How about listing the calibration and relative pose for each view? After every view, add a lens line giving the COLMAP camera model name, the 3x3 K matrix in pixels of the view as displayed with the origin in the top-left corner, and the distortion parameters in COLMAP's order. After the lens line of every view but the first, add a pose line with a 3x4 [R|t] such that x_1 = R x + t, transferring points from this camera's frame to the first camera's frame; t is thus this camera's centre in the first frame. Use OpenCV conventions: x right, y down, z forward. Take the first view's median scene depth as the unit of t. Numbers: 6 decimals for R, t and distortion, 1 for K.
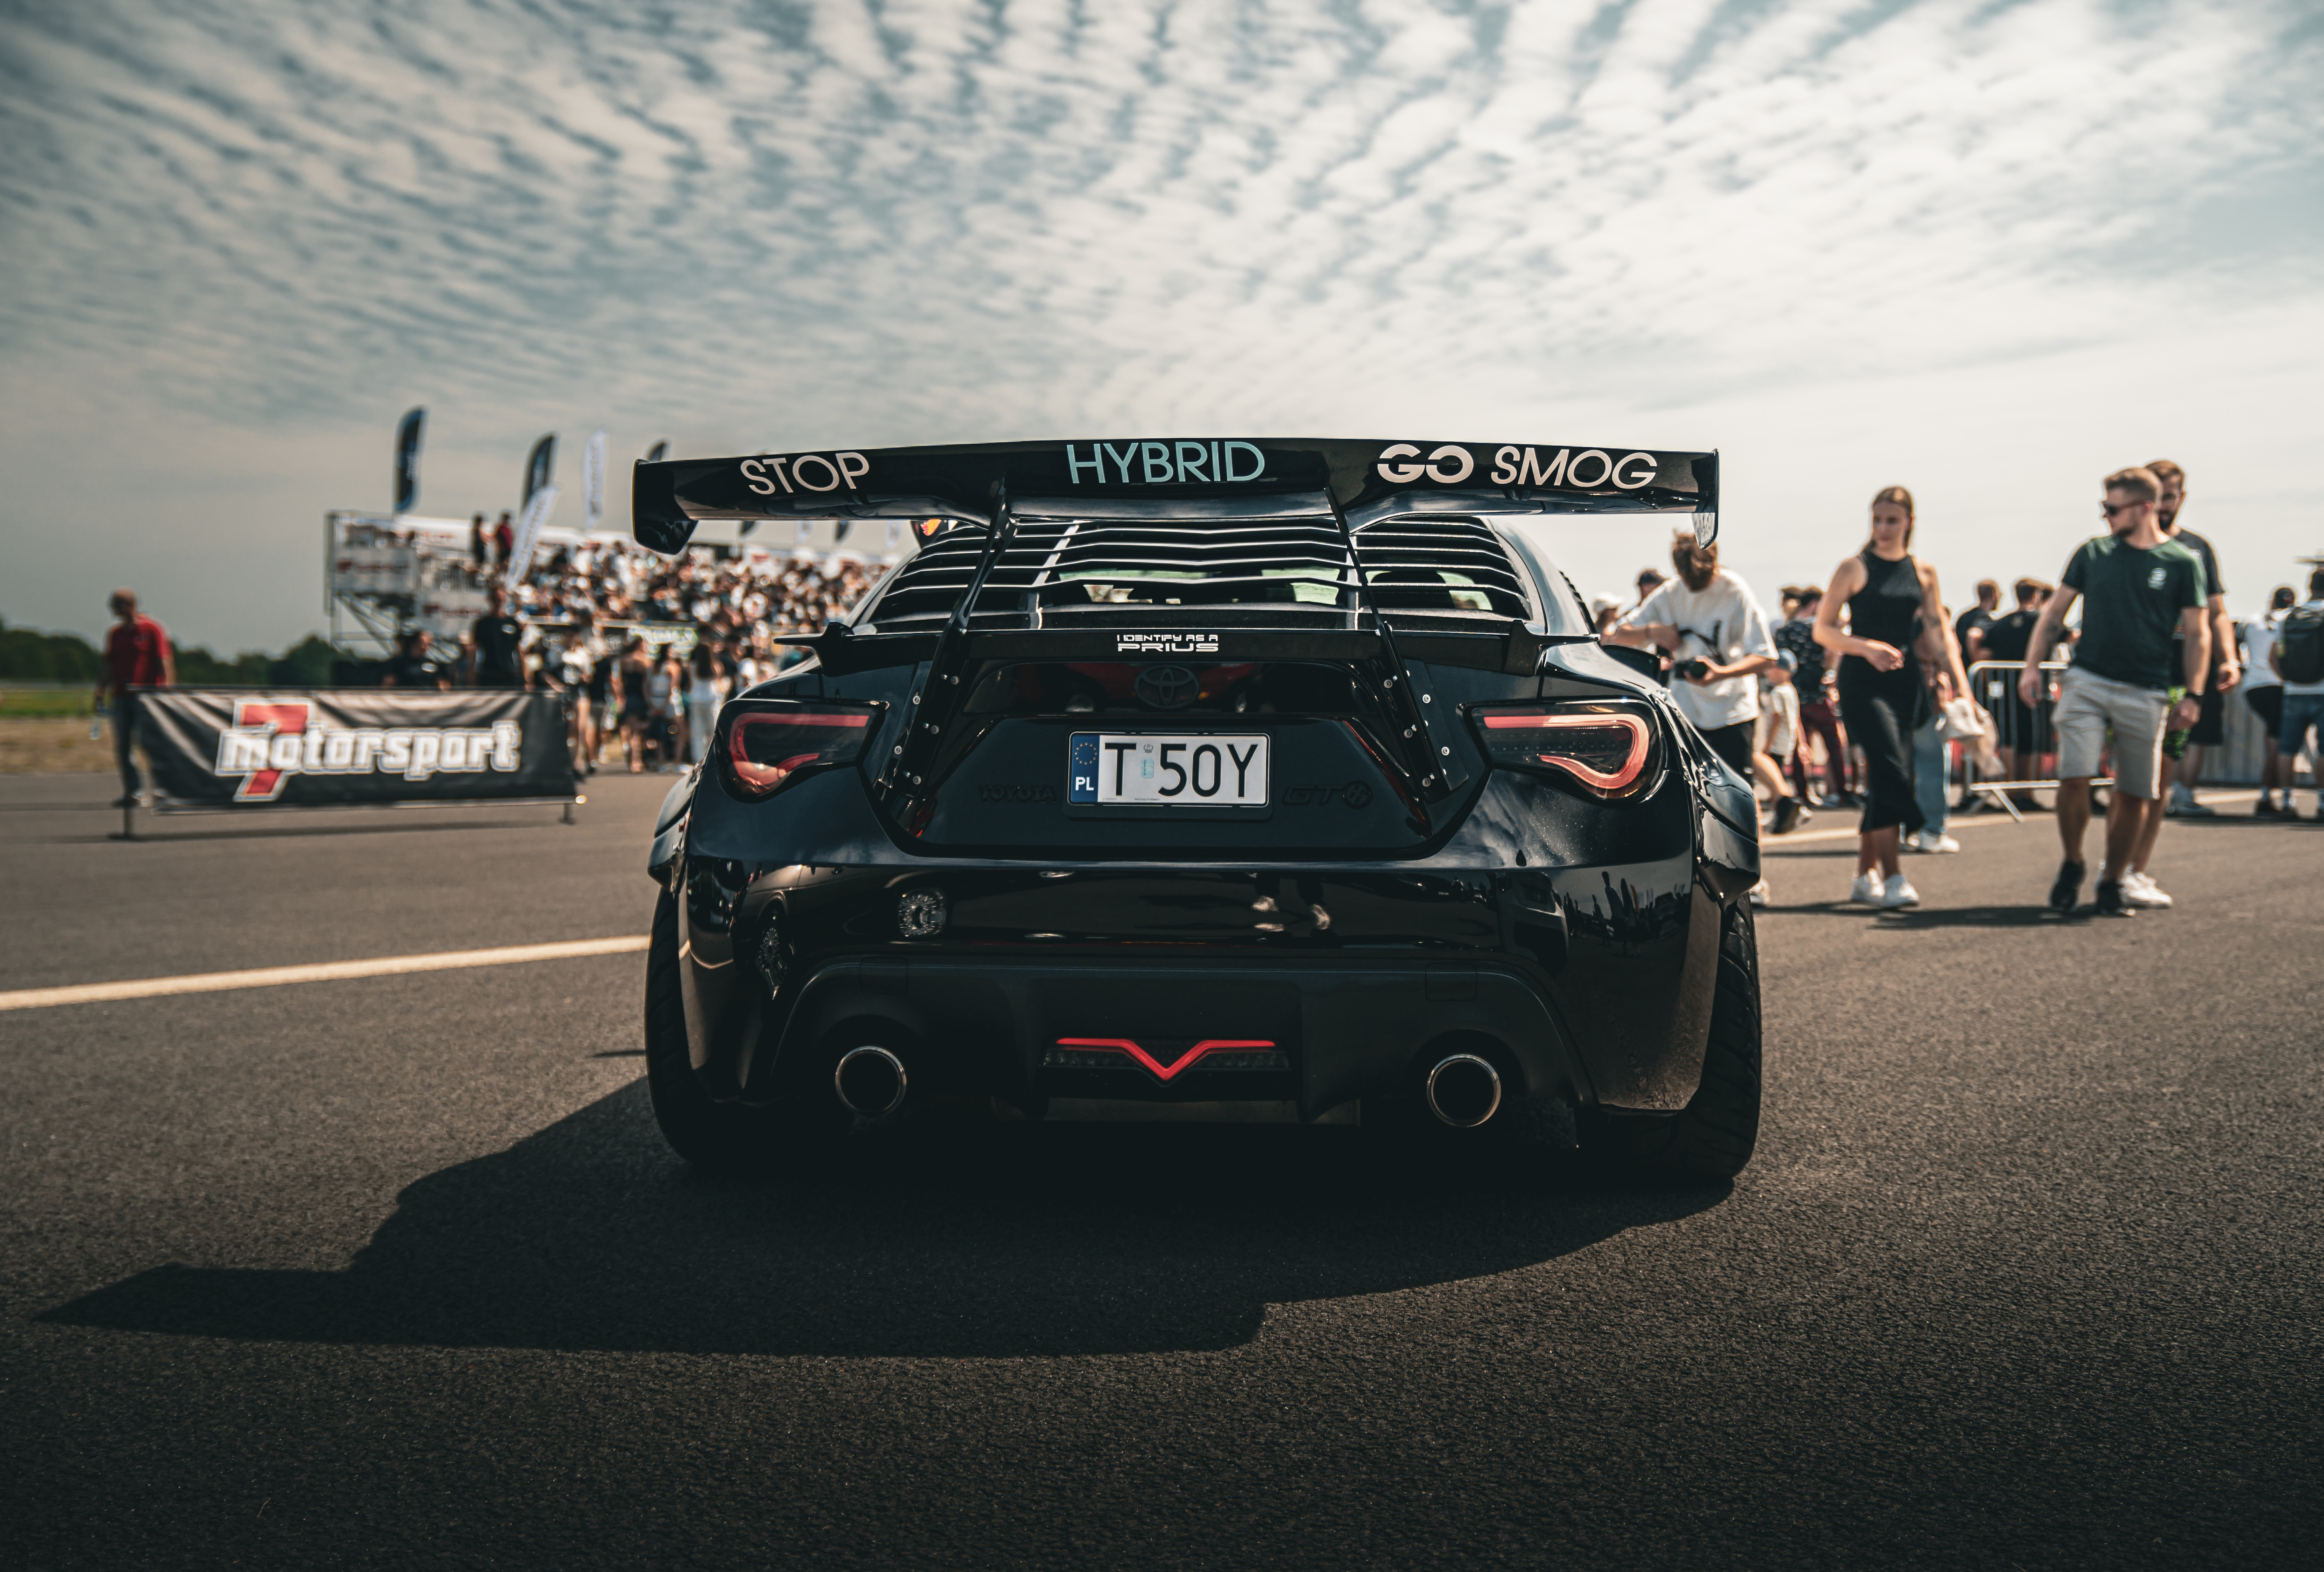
lens RADIAL K [[2382.3, 0, 1174.9], [0, 2382.3, 794.2], [0, 0, 1]] dist [-0.014508, 0.016131]
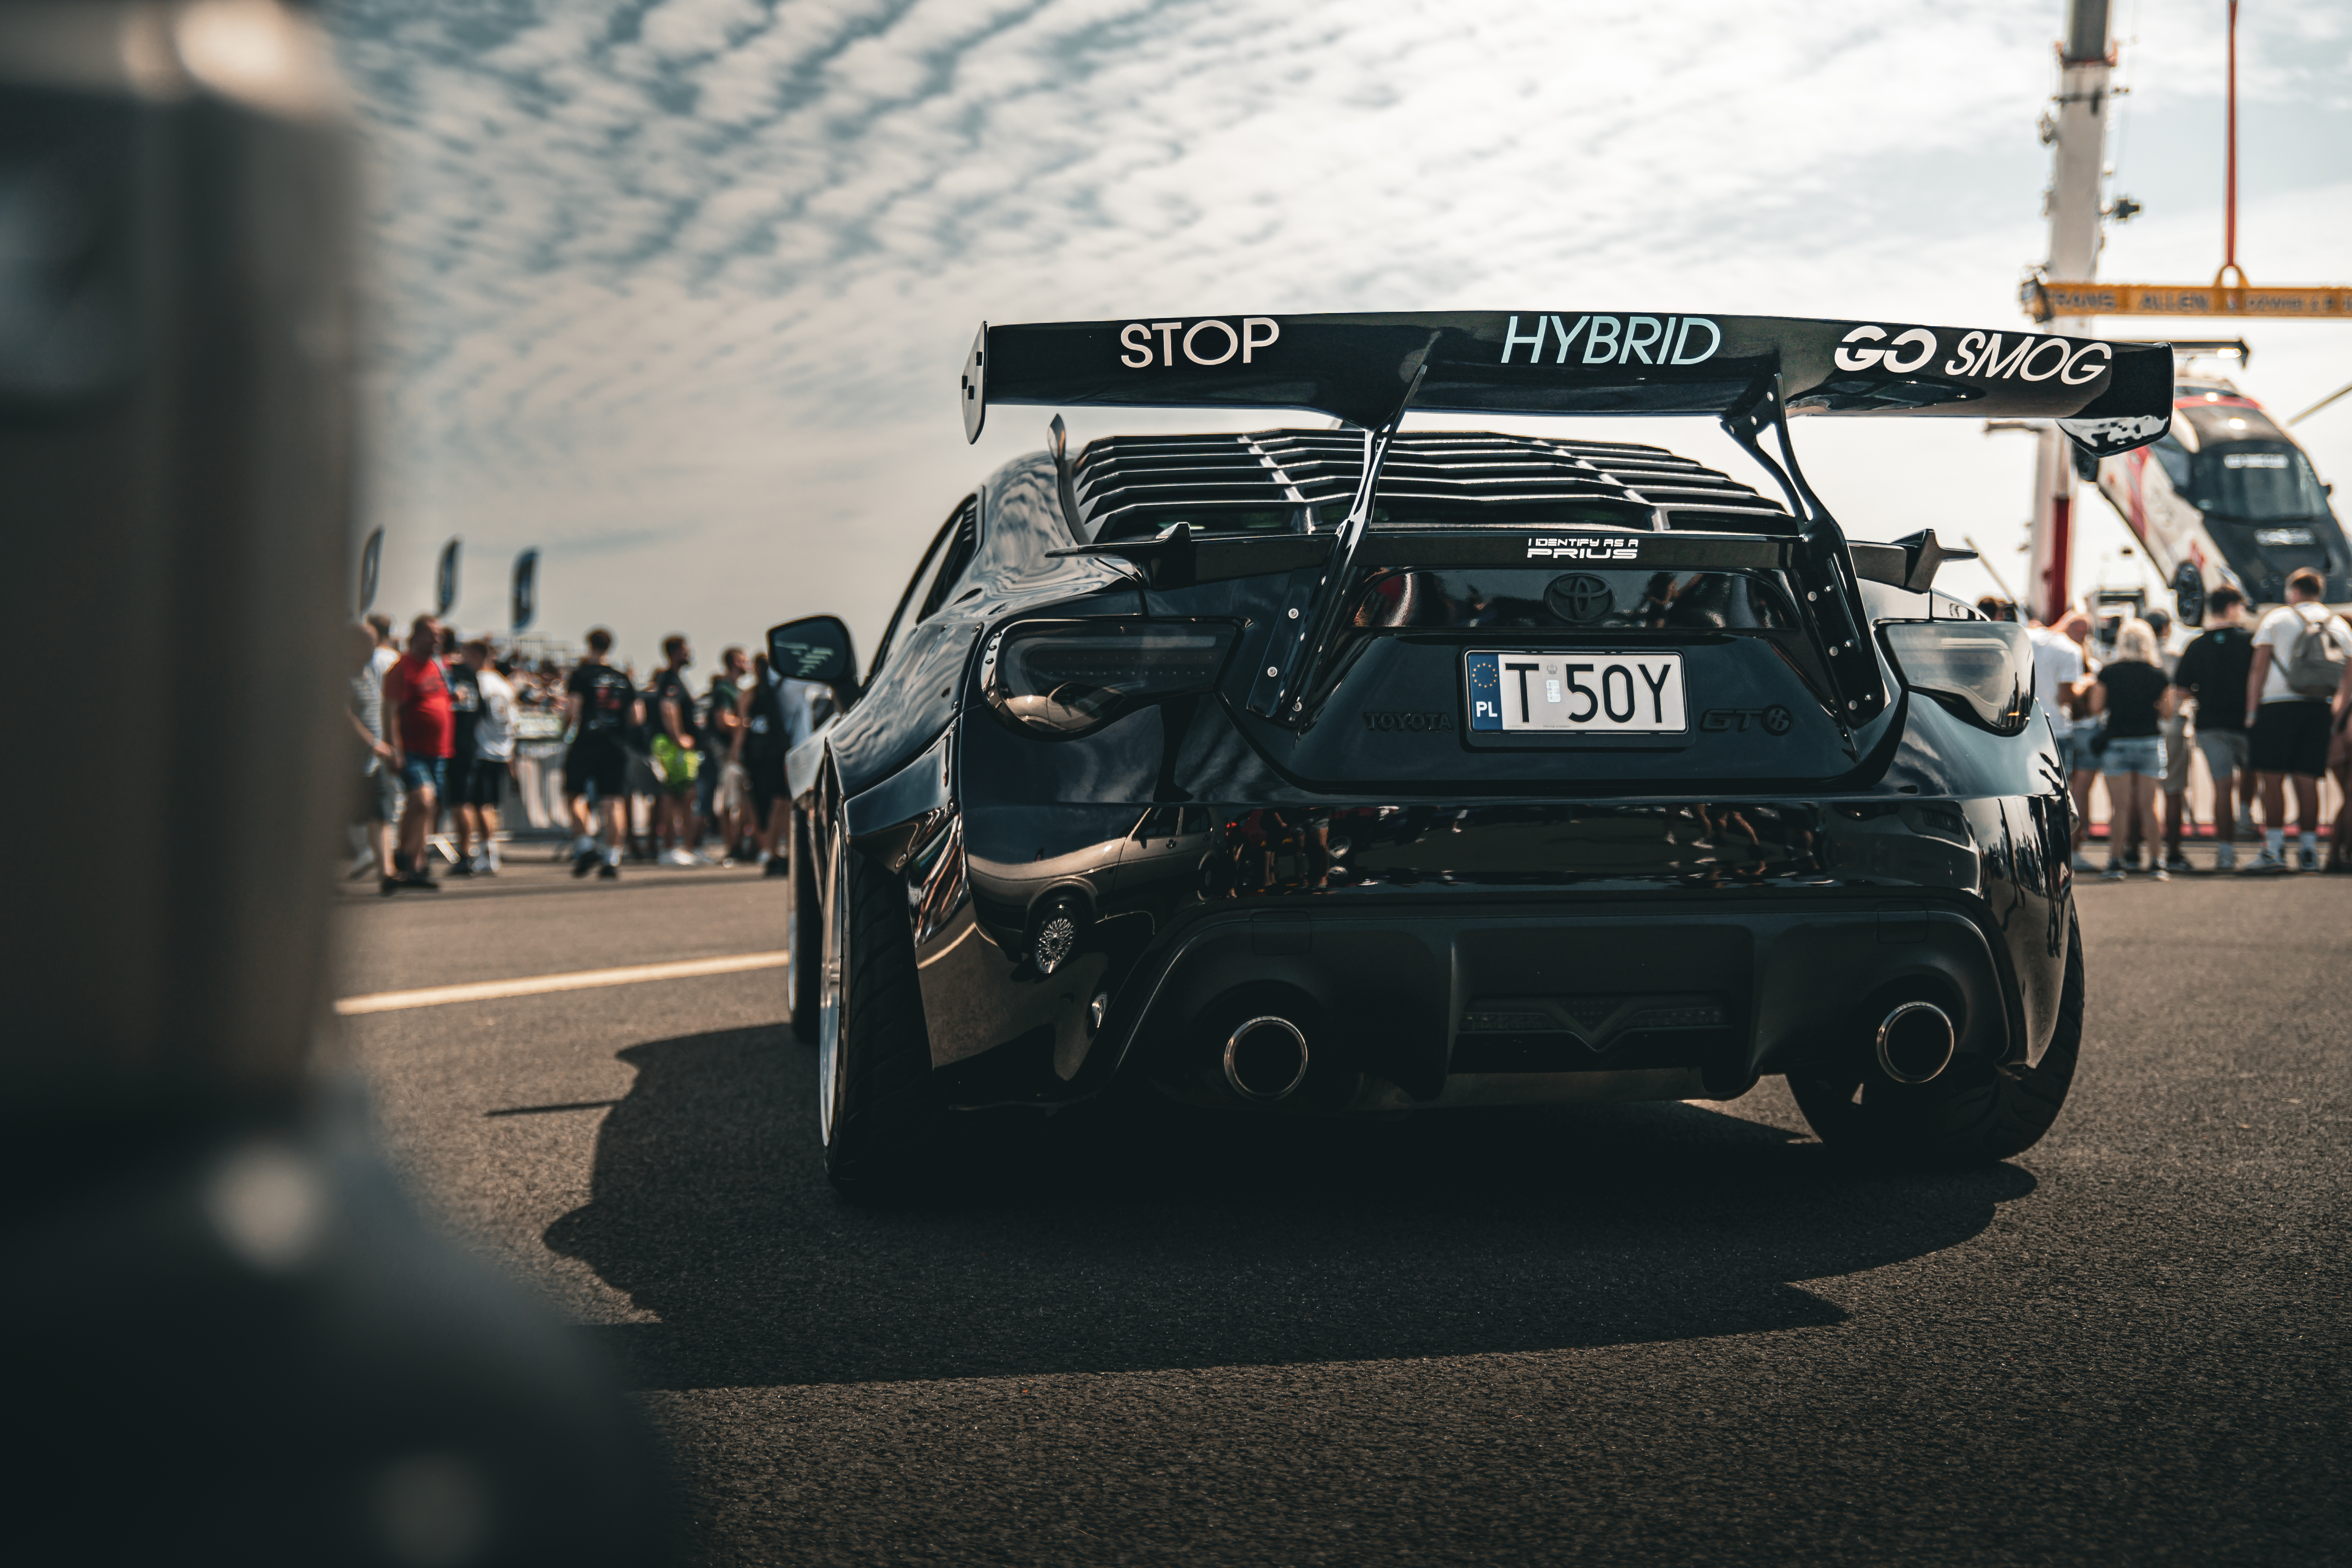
lens RADIAL K [[2731.6, 0, 1176.0], [0, 2731.6, 784.0], [0, 0, 1]] dist [0.008697, 0.151936]
pose [[0.965649, -0.008808, 0.259699, -0.269168], [0.018895, 0.999160, -0.036372, 0.037779], [-0.259160, 0.040029, 0.965004, 0.041504]]
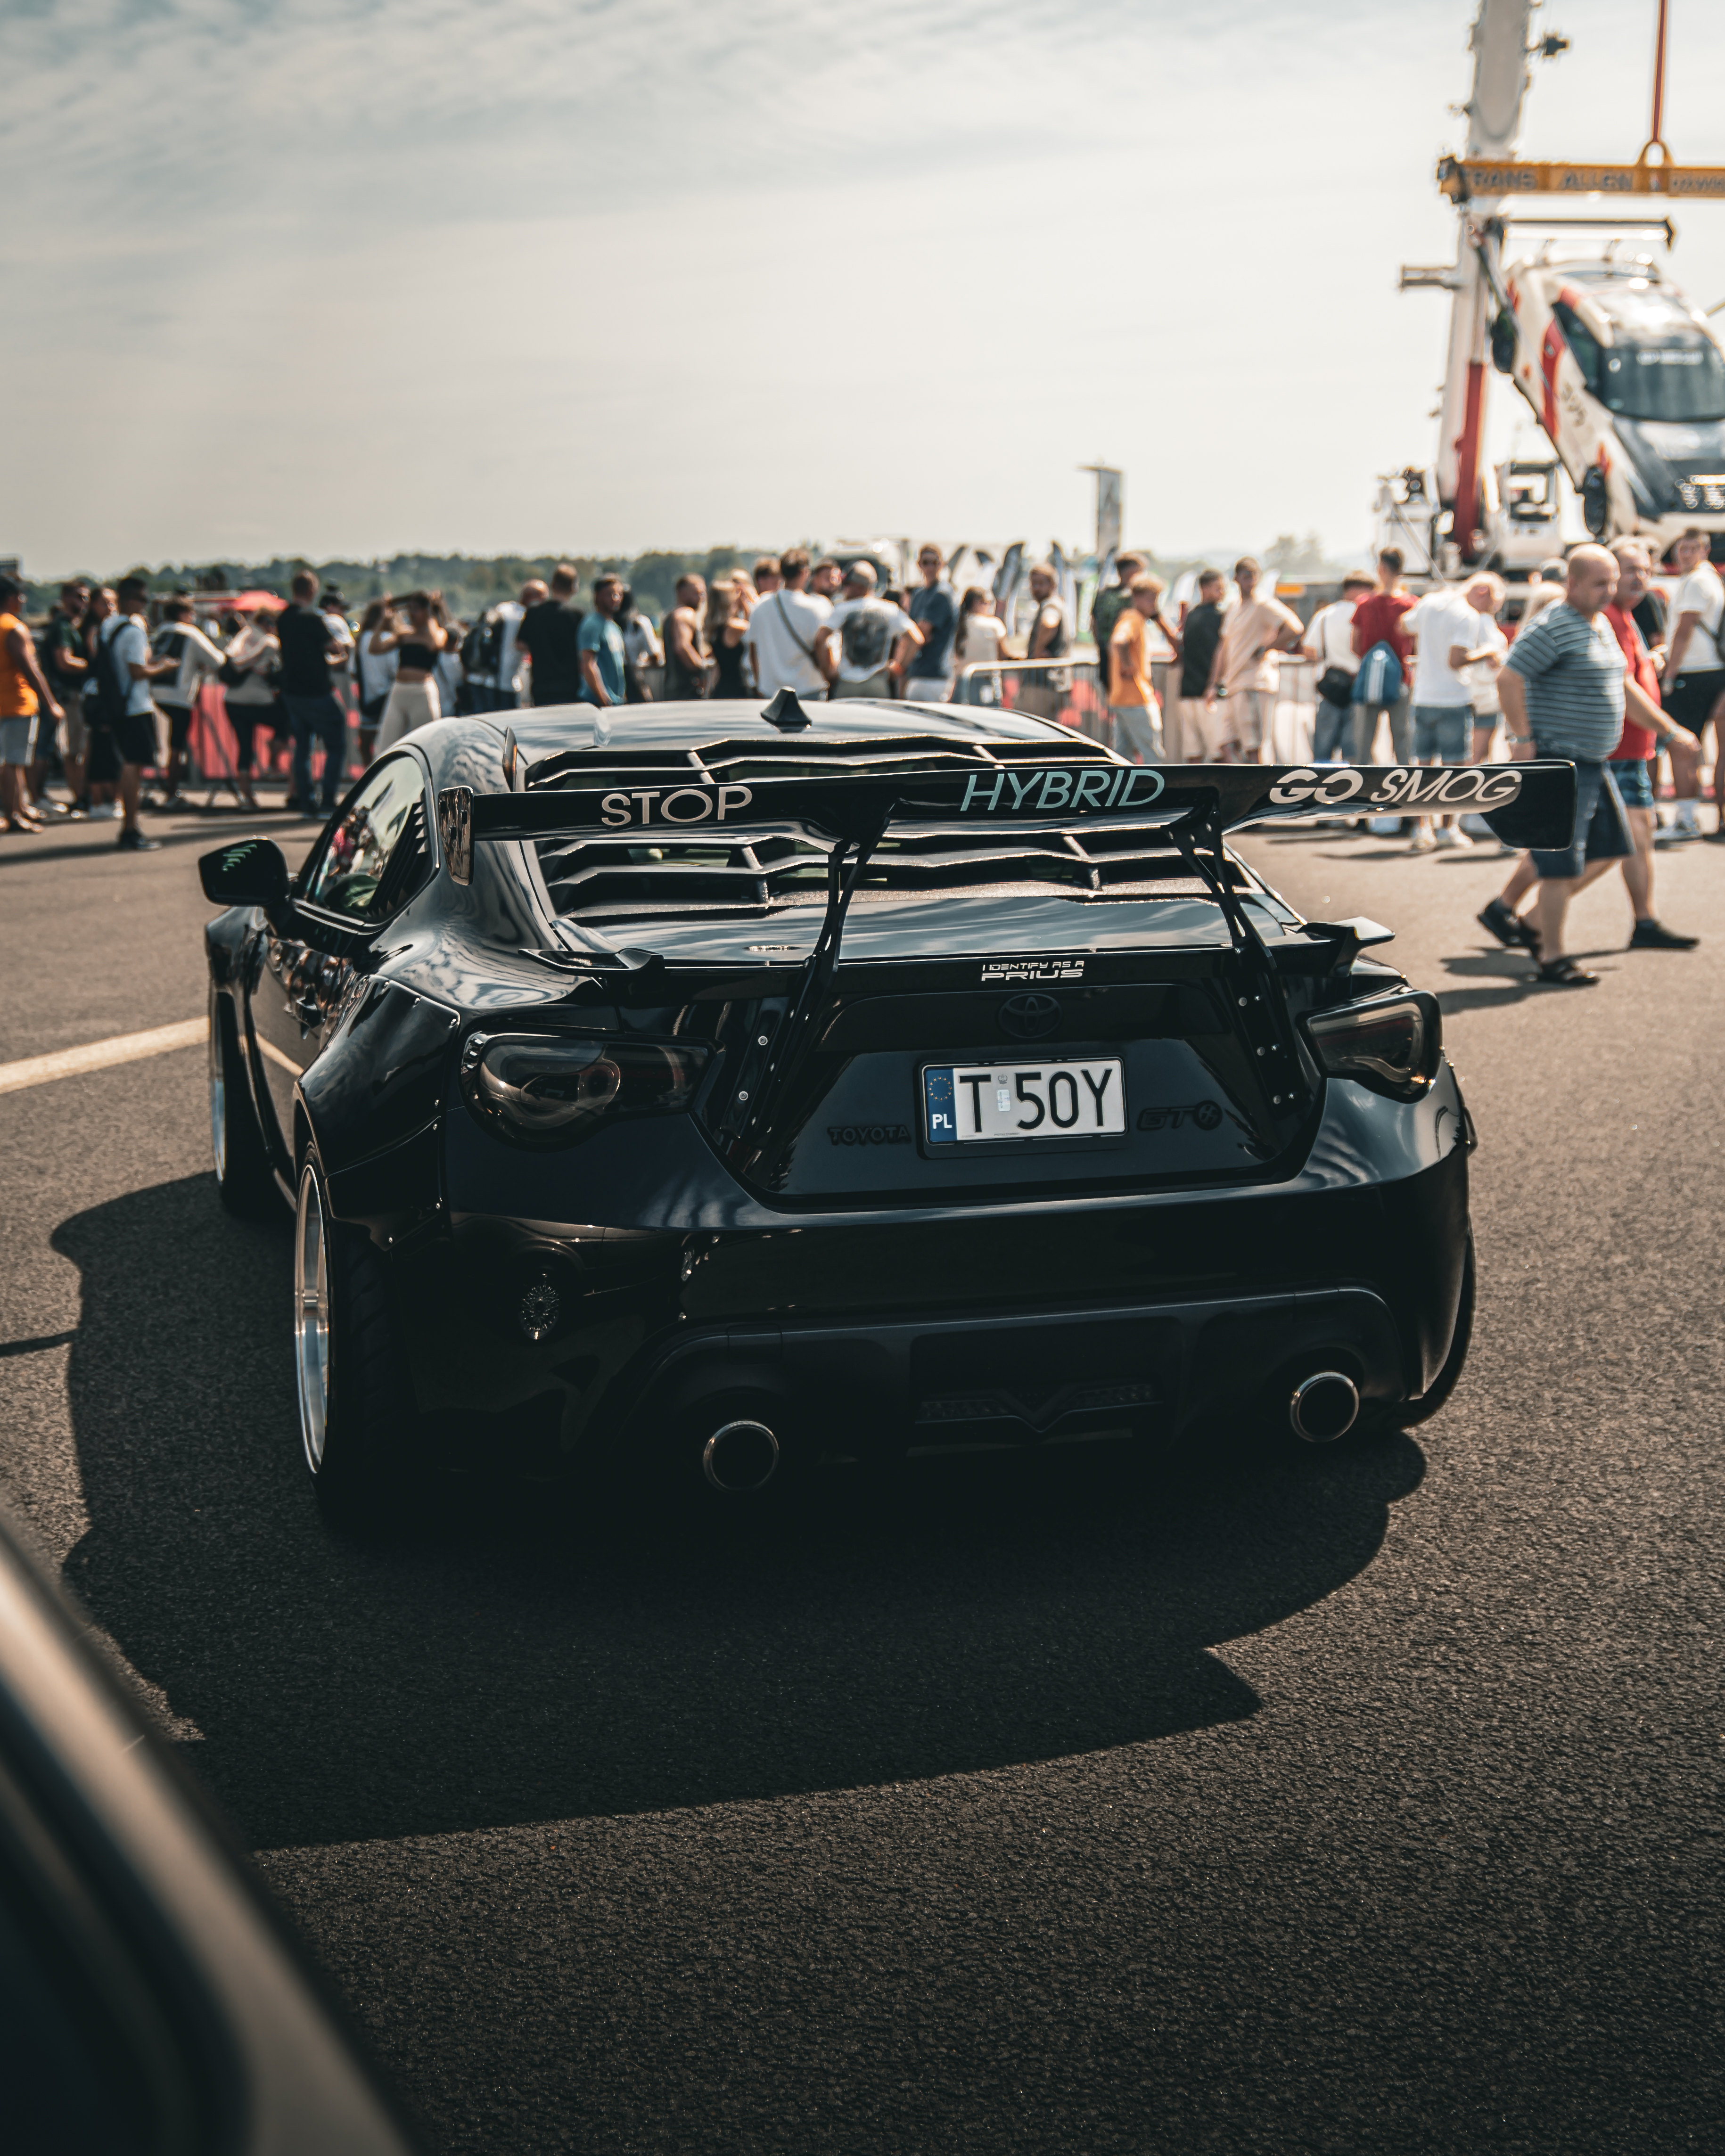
lens RADIAL K [[2901.0, 0, 766.4], [0, 2901.0, 1125.1], [0, 0, 1]] dist [-0.018360, 0.089072]
pose [[0.941833, -0.068698, 0.328986, -0.315086], [0.024768, 0.990412, 0.135908, -0.105217], [-0.335168, -0.119854, 0.934504, -0.028311]]
